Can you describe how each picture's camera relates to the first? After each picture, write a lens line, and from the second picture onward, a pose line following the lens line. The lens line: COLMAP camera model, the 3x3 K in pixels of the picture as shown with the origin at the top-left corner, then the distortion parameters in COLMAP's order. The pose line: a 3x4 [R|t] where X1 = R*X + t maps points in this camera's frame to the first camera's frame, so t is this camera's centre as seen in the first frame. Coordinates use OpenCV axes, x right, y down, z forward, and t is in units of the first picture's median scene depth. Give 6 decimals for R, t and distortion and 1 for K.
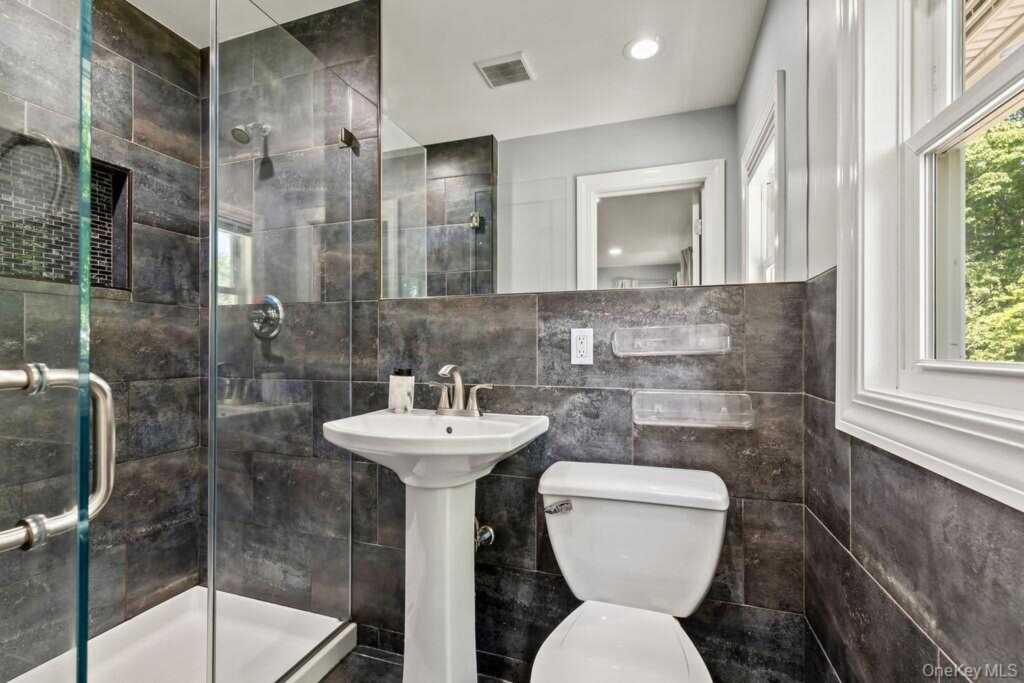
lens RADIAL K [[438.7, 0, 512.0], [0, 438.7, 341.5], [0, 0, 1]] dist [-0.002630, 0.004910]
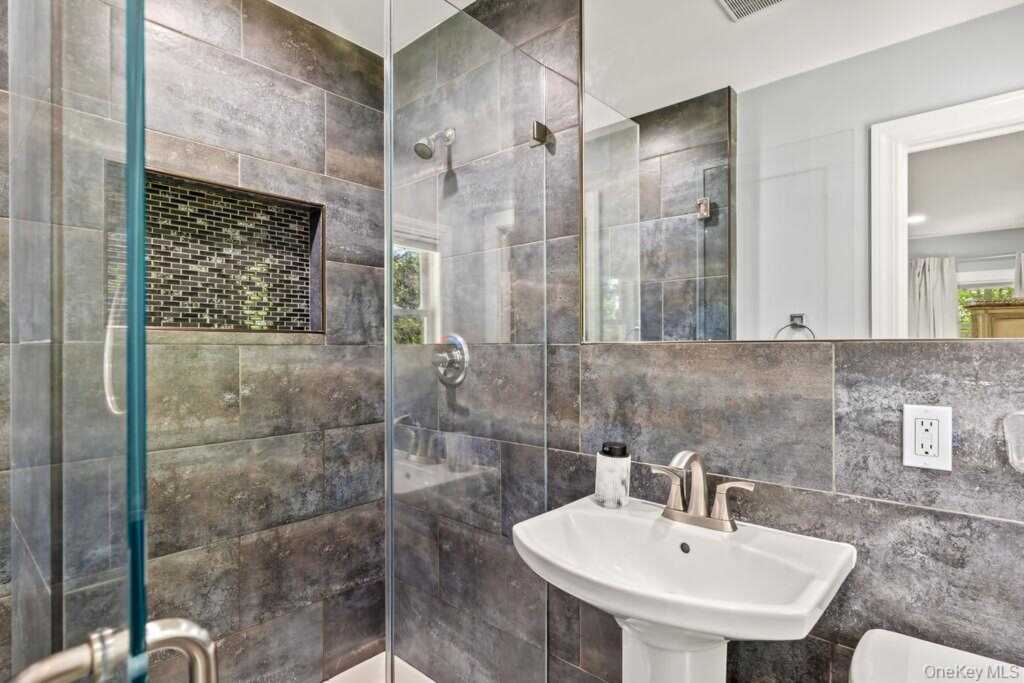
lens RADIAL K [[514.0, 0, 512.0], [0, 514.0, 341.5], [0, 0, 1]] dist [0.001910, -0.000418]
pose [[0.917976, -0.000566, -0.396635, -0.061799], [0.004437, 0.999951, 0.008843, -0.104497], [0.396611, -0.009878, 0.917934, 0.143918]]
